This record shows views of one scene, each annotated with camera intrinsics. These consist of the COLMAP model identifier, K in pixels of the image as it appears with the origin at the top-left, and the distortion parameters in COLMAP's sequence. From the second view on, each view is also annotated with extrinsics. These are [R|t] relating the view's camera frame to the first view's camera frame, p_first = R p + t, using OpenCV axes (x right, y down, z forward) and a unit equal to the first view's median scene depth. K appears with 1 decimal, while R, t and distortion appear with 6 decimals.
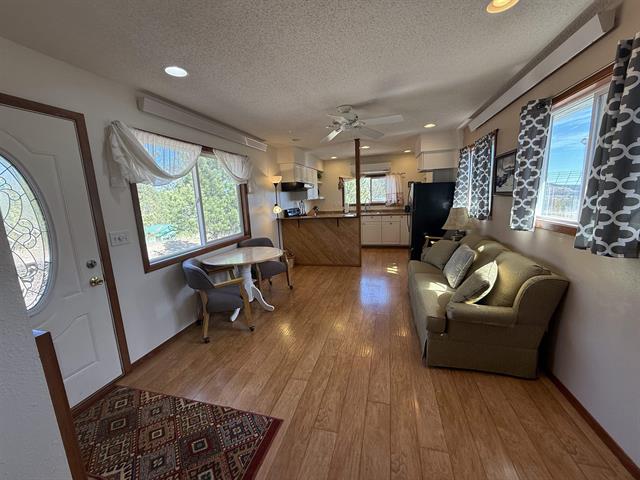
lens RADIAL K [[253.8, 0, 319.9], [0, 253.8, 239.2], [0, 0, 1]] dist [0.000275, 0.000240]
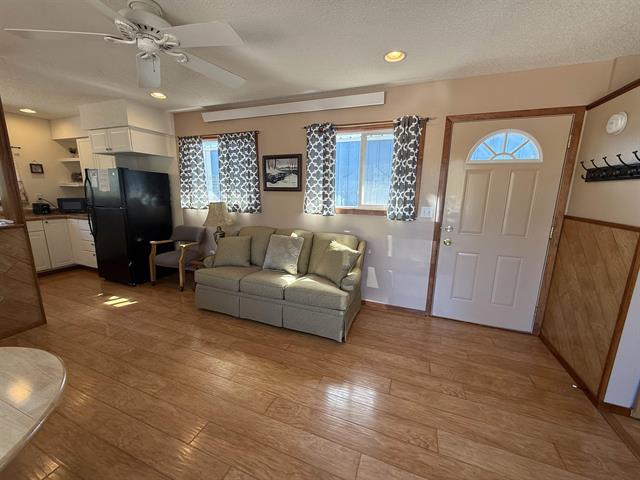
lens RADIAL K [[253.8, 0, 318.3], [0, 253.8, 239.8], [0, 0, 1]] dist [0.000275, 0.000240]
pose [[0.109647, -0.147275, 0.982999, -0.280063], [0.146613, 0.980541, 0.130553, -0.044392], [-0.983098, 0.129806, 0.129106, 0.417993]]
